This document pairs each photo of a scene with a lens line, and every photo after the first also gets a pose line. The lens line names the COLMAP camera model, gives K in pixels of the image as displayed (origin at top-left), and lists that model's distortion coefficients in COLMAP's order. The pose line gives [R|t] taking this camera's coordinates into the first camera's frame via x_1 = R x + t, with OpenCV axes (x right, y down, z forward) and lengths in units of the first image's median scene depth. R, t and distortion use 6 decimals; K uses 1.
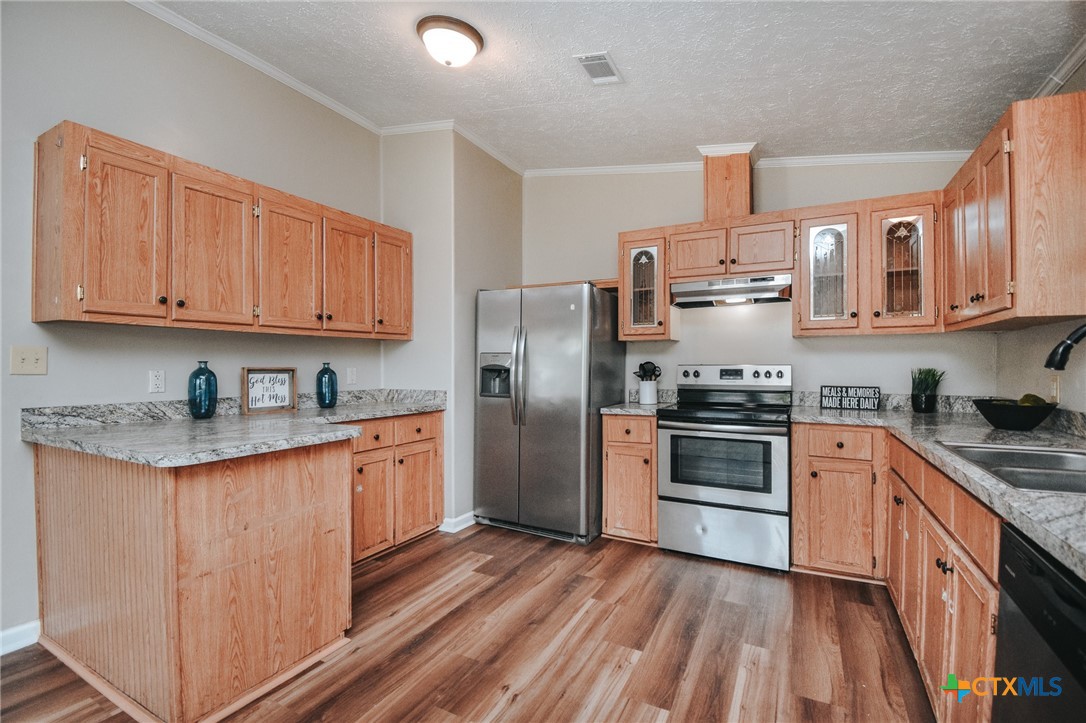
lens RADIAL K [[485.5, 0, 544.9], [0, 485.5, 366.6], [0, 0, 1]] dist [0.014514, -0.020942]
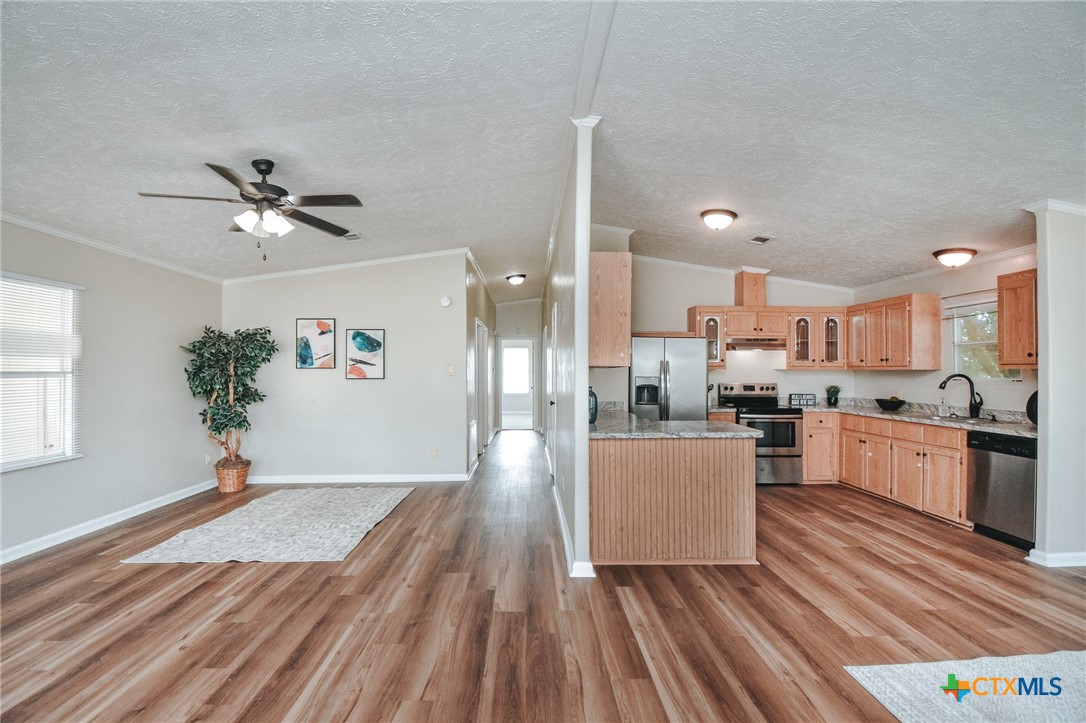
lens RADIAL K [[485.5, 0, 544.7], [0, 485.5, 363.6], [0, 0, 1]] dist [0.014514, -0.020942]
pose [[0.867480, 0.012042, 0.497326, -1.408980], [-0.001904, 0.999780, -0.020888, -0.044979], [-0.497468, 0.017173, 0.867312, -0.244382]]
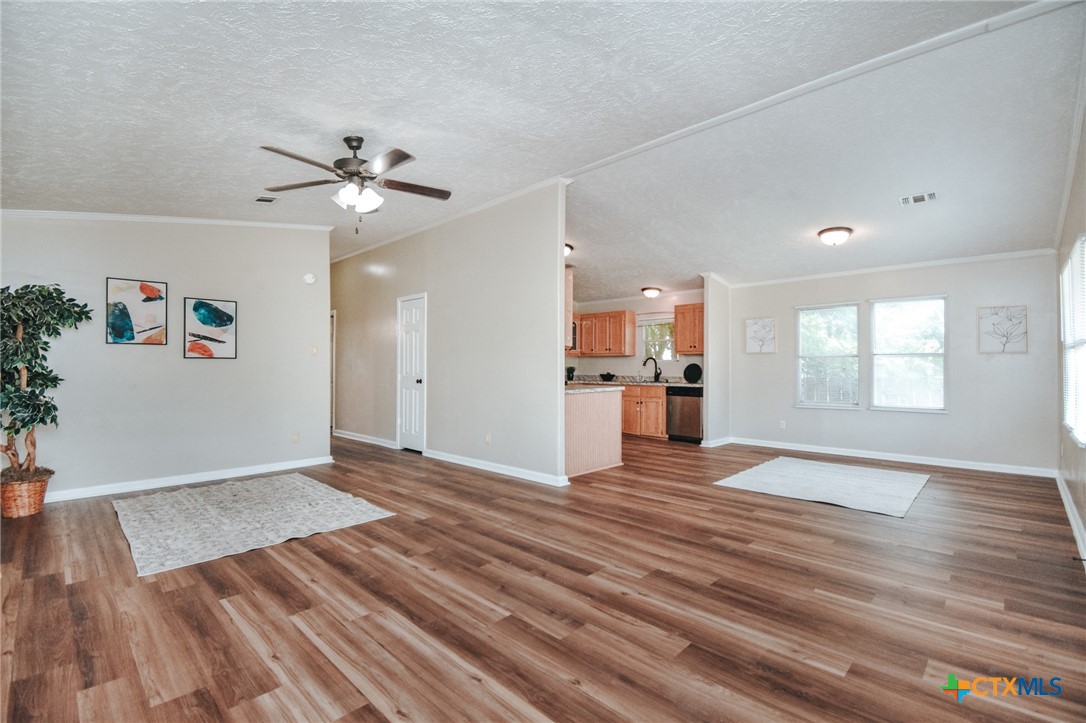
lens RADIAL K [[485.5, 0, 548.5], [0, 485.5, 361.7], [0, 0, 1]] dist [0.014514, -0.020942]
pose [[0.269961, 0.013122, 0.962782, -2.360939], [0.003292, 0.999889, -0.014551, 0.017881], [-0.962866, 0.007098, 0.269887, 0.267669]]
